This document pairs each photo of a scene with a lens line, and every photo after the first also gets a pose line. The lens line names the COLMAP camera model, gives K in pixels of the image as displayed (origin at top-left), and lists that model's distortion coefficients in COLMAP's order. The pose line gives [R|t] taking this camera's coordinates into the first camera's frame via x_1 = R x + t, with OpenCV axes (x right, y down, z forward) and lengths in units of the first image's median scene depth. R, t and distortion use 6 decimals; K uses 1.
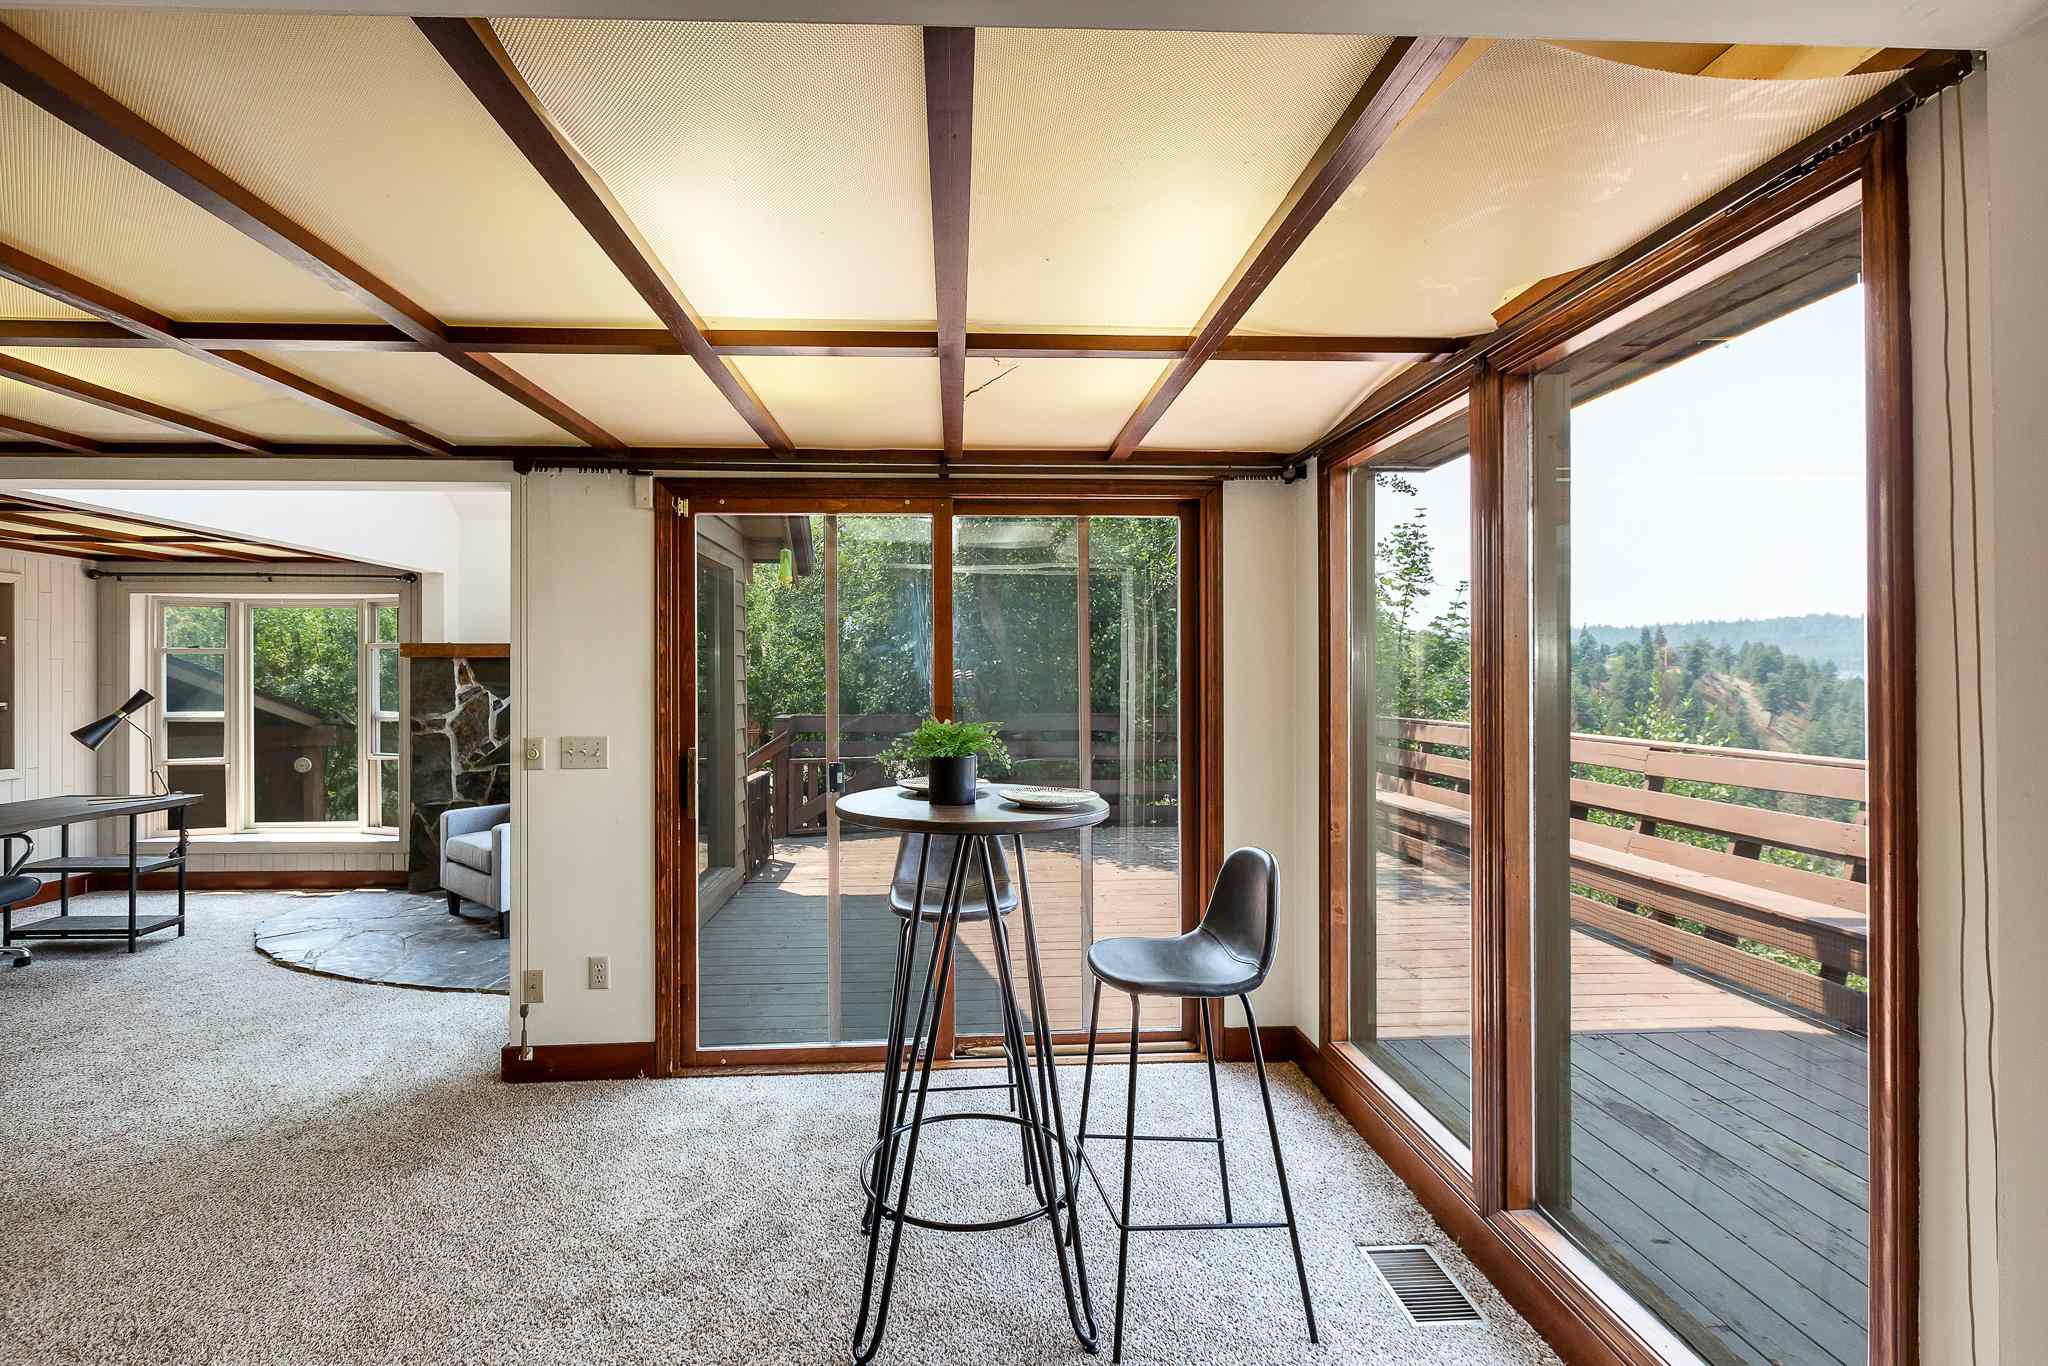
lens RADIAL K [[921.8, 0, 1013.7], [0, 921.8, 665.4], [0, 0, 1]] dist [-0.001415, 0.001208]
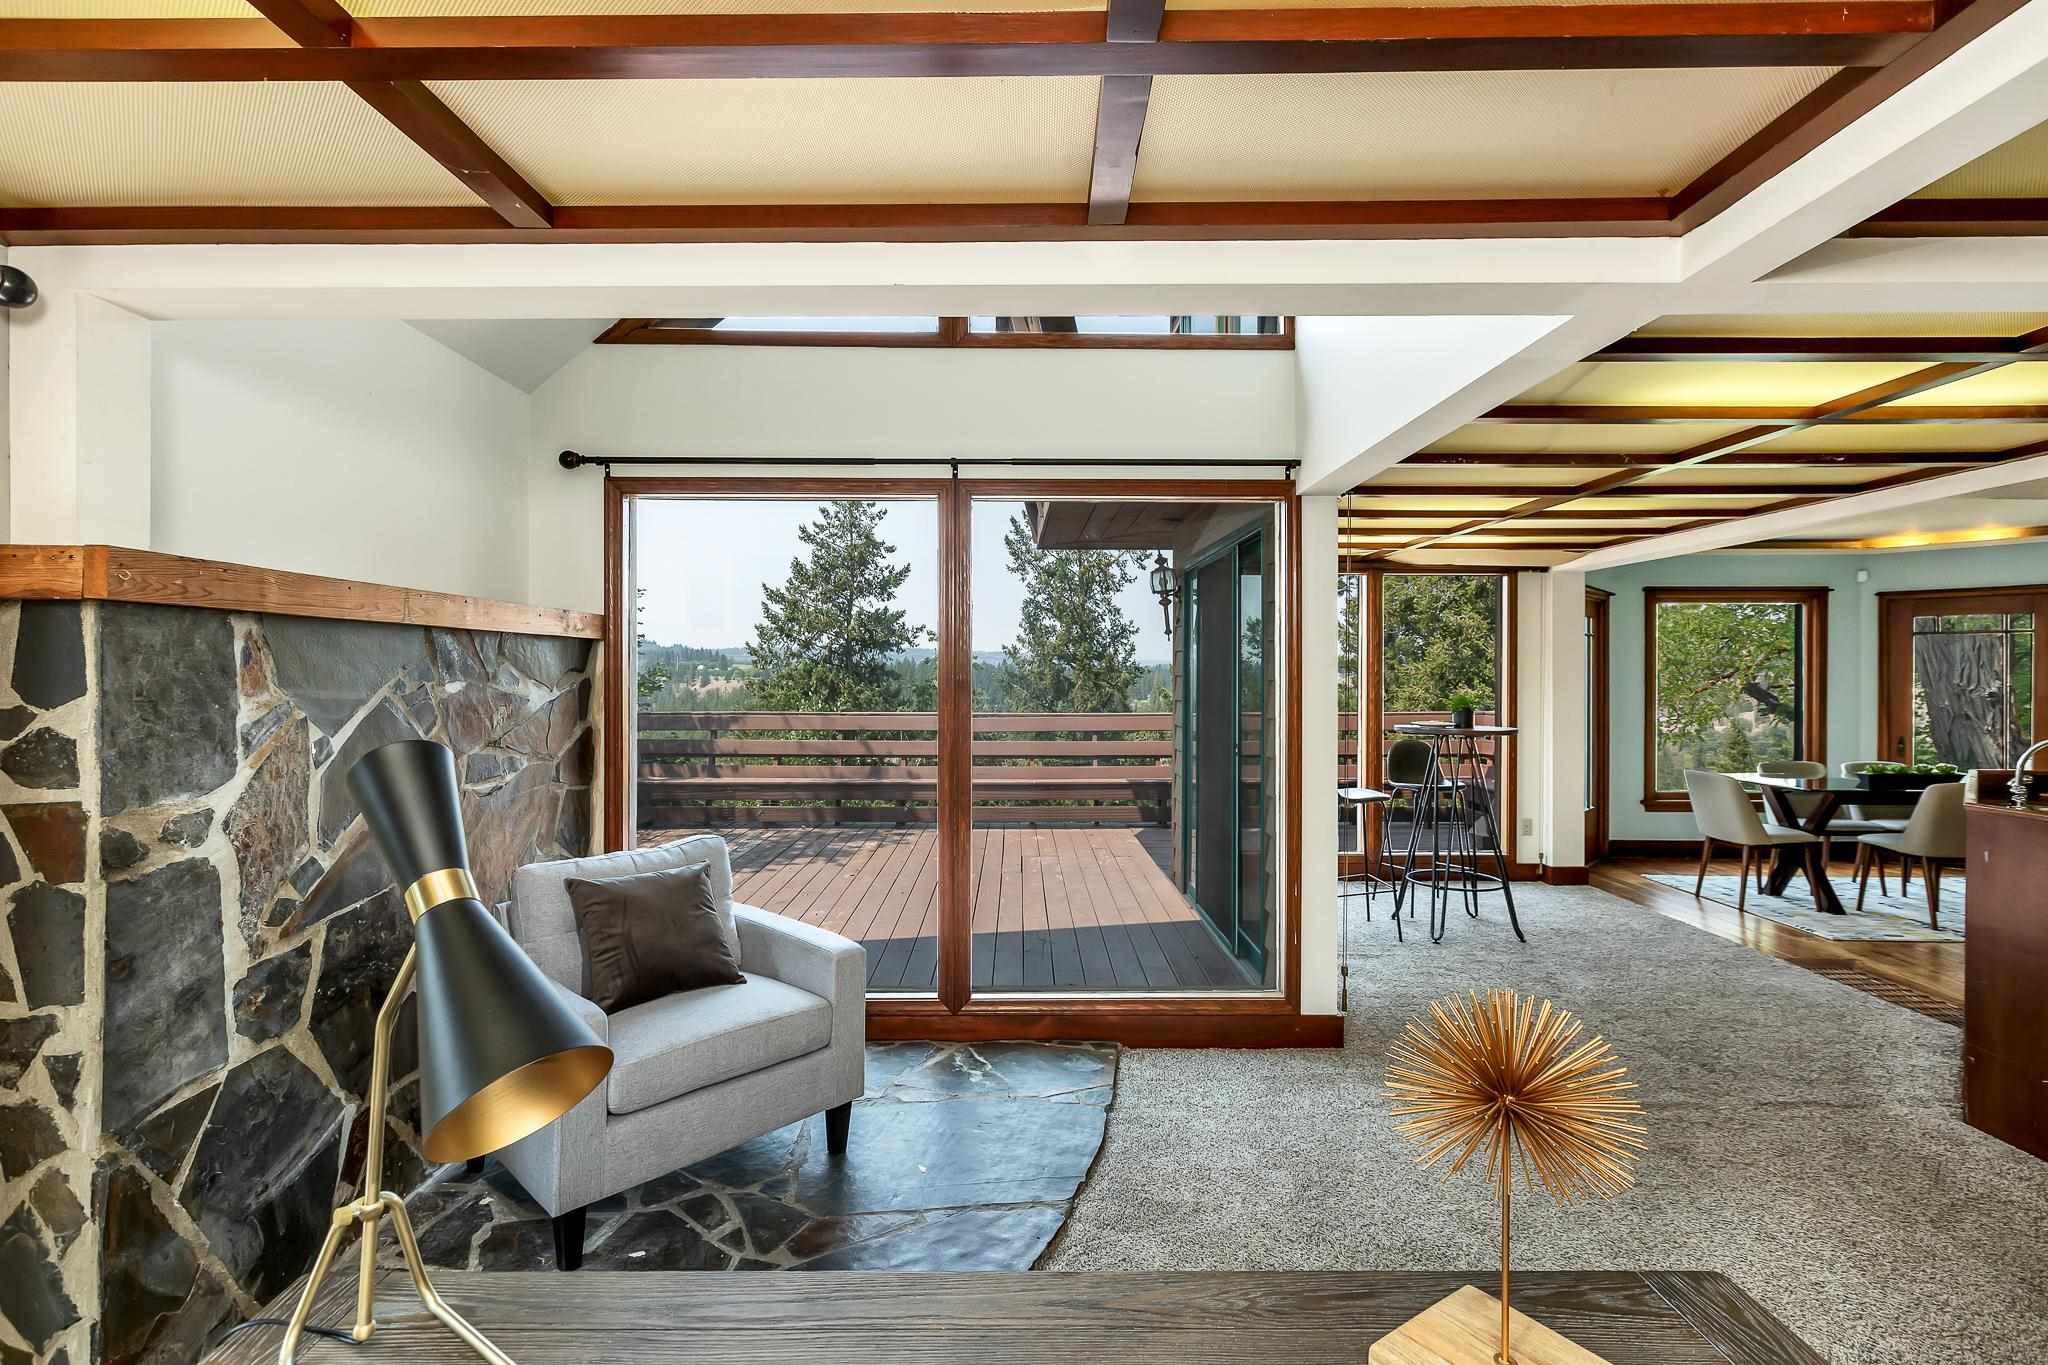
lens RADIAL K [[921.8, 0, 1000.4], [0, 921.8, 685.5], [0, 0, 1]] dist [-0.001415, 0.001208]
pose [[0.081575, -0.011235, 0.996604, -0.897201], [-0.015698, 0.999798, 0.012556, 0.008974], [-0.996544, -0.016669, 0.081382, 0.713413]]
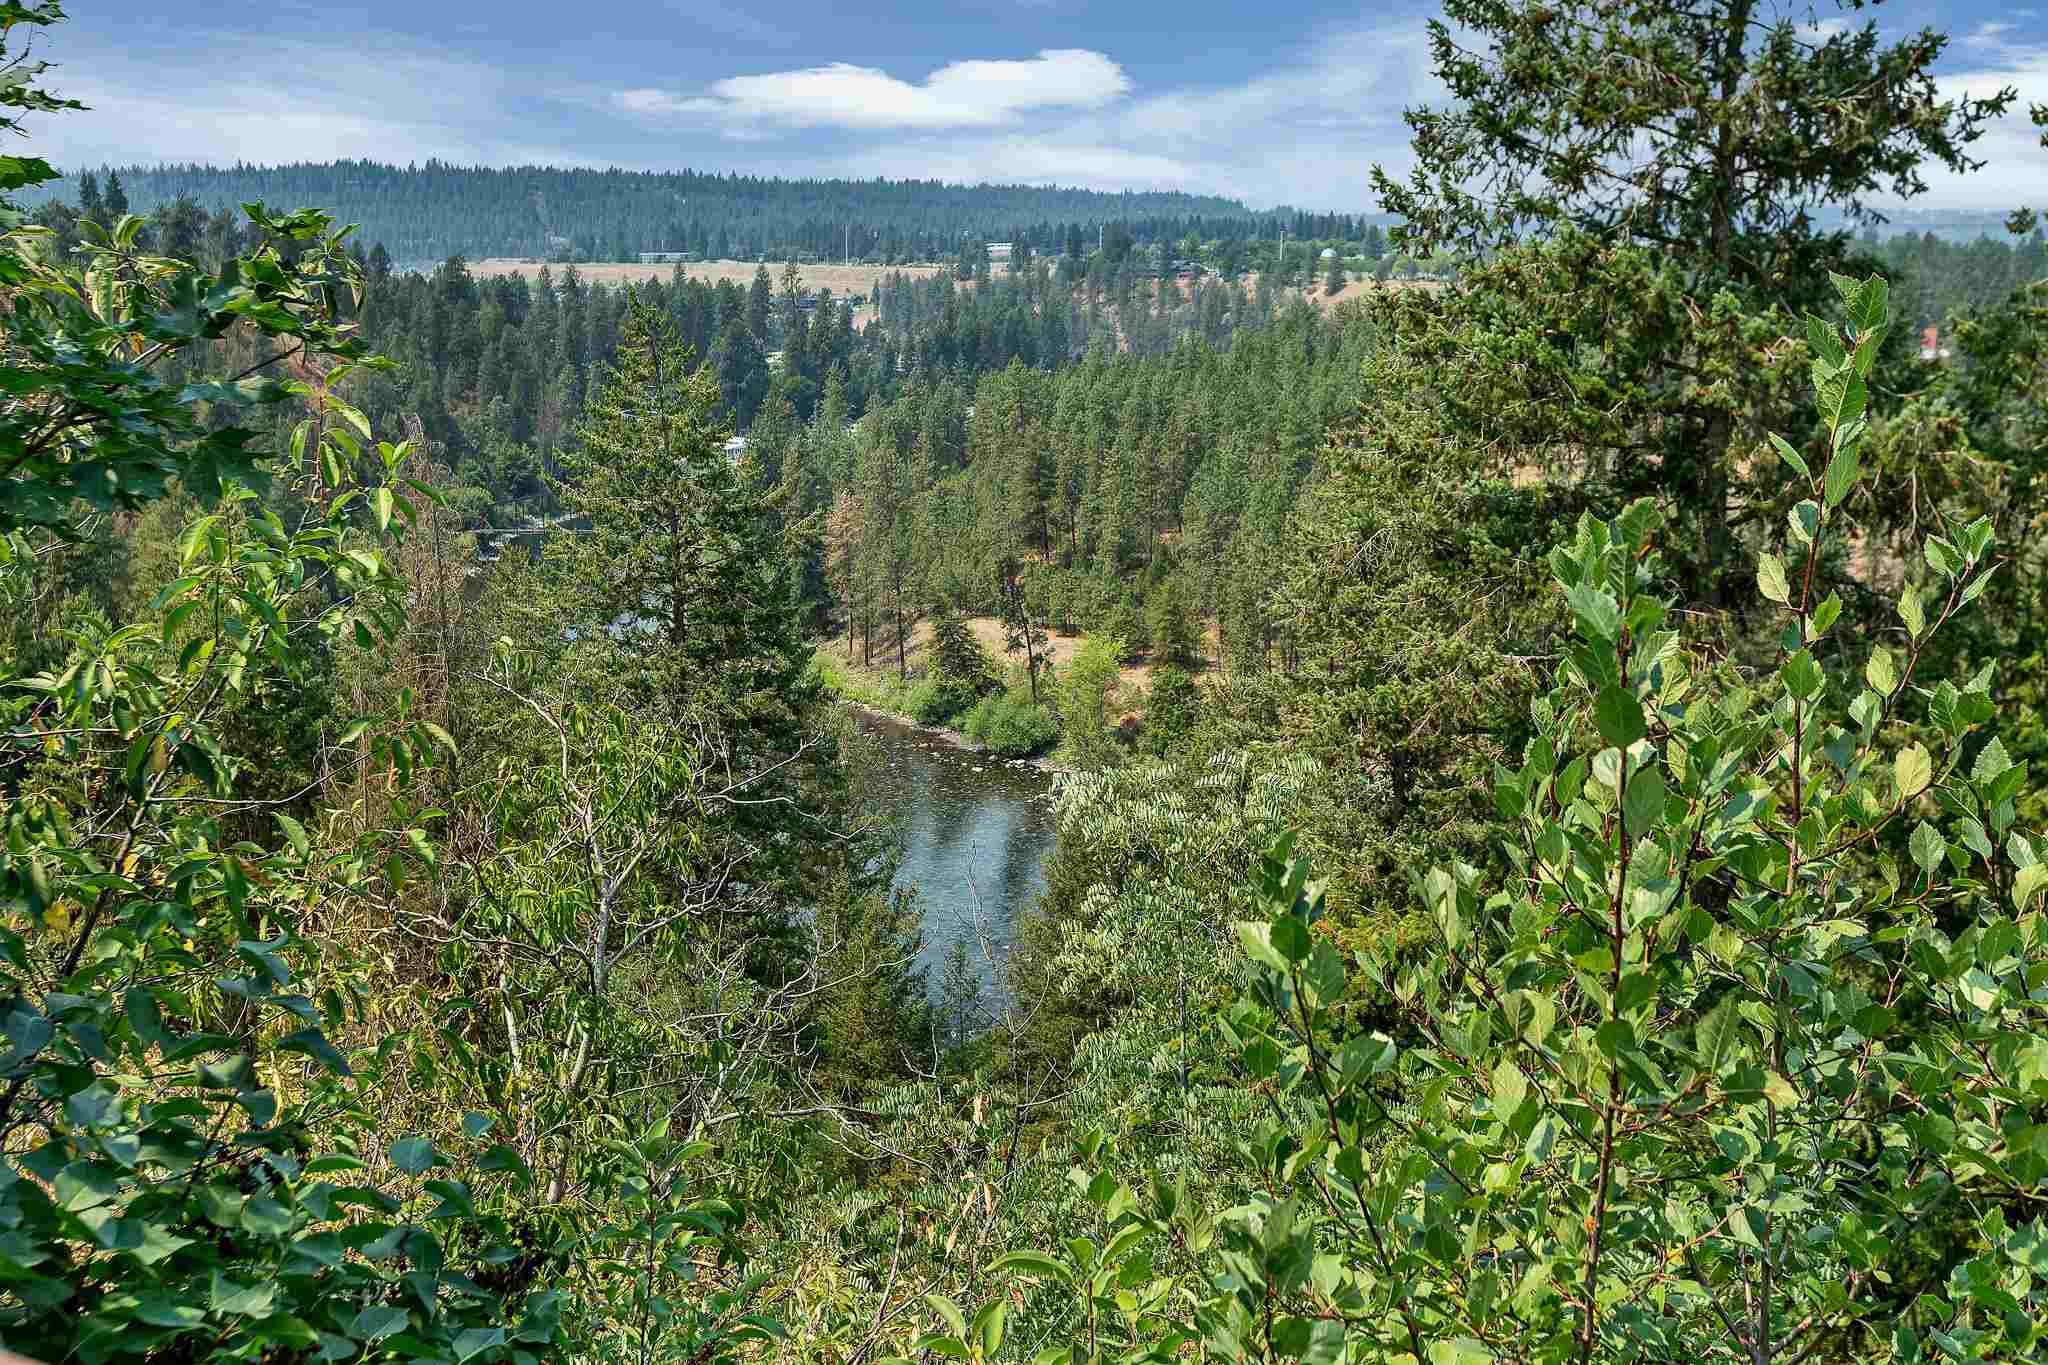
lens RADIAL K [[1998.6, 0, 1019.0], [0, 1998.6, 680.5], [0, 0, 1]] dist [-0.010498, 0.000000]
pose [[0.517919, -0.173574, 0.837635, 0.541058], [-0.008052, 0.978165, 0.207674, 0.006526], [-0.855392, -0.114303, 0.505212, 1.165047]]
